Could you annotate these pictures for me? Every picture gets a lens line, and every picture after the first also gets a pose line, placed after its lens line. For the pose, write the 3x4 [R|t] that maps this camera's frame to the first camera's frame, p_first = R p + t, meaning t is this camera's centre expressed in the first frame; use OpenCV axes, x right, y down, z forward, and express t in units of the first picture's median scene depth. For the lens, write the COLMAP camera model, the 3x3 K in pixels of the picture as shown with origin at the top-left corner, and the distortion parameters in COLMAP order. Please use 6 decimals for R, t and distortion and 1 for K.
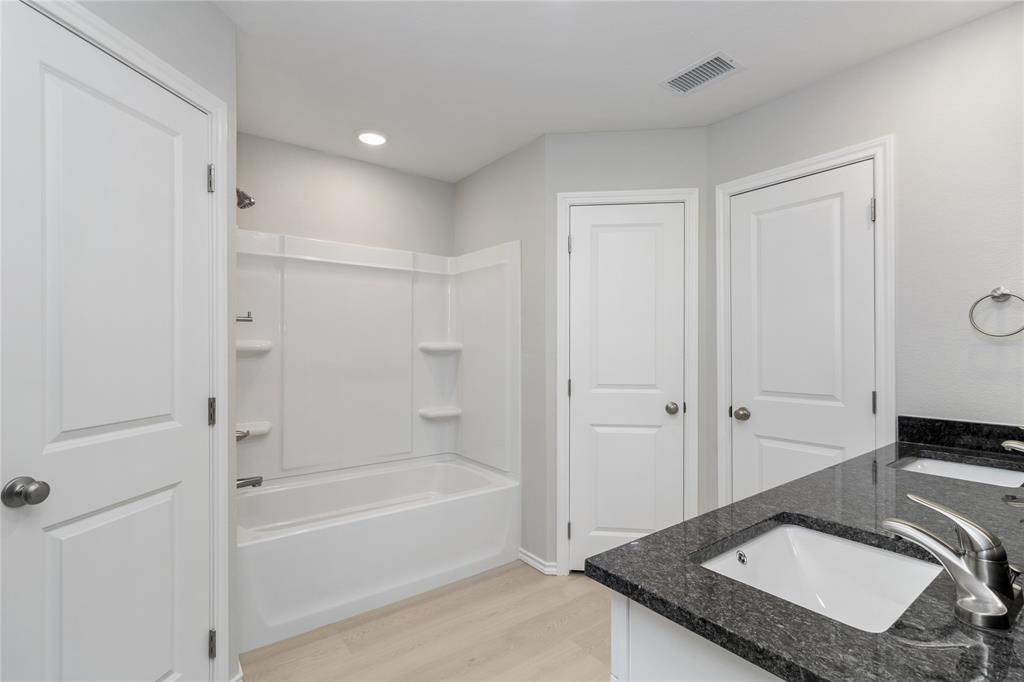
lens RADIAL K [[481.8, 0, 515.9], [0, 481.8, 346.9], [0, 0, 1]] dist [0.001435, -0.002164]
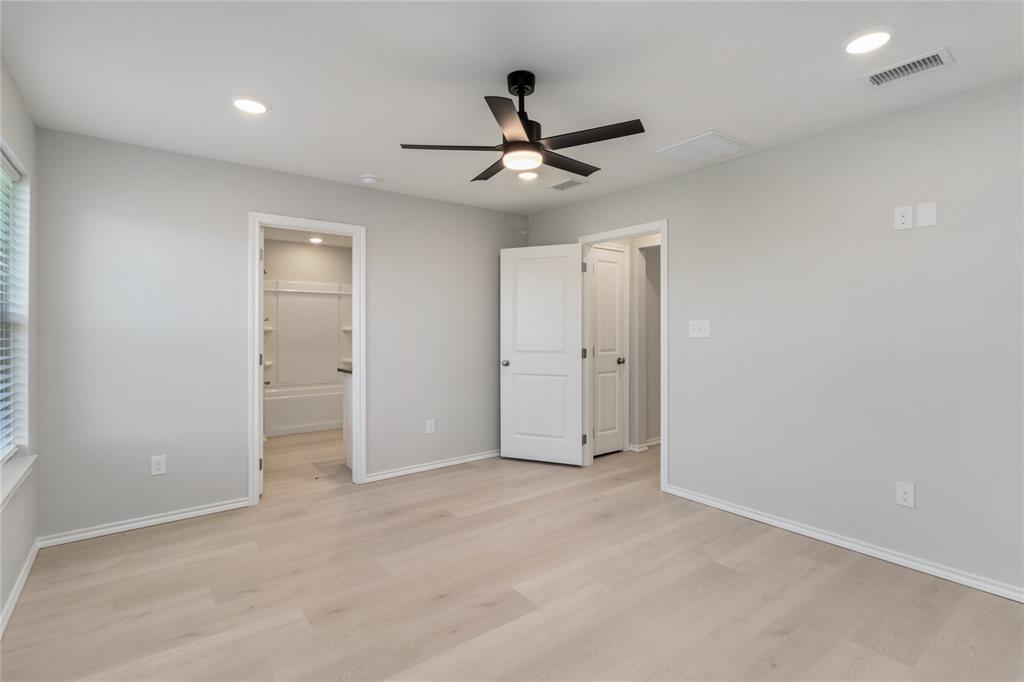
lens RADIAL K [[481.8, 0, 510.5], [0, 481.8, 334.0], [0, 0, 1]] dist [0.001435, -0.002164]
pose [[0.999911, -0.000996, 0.013322, 0.509418], [0.000846, 0.999936, 0.011276, -0.003008], [-0.013333, -0.011264, 0.999848, -1.121809]]
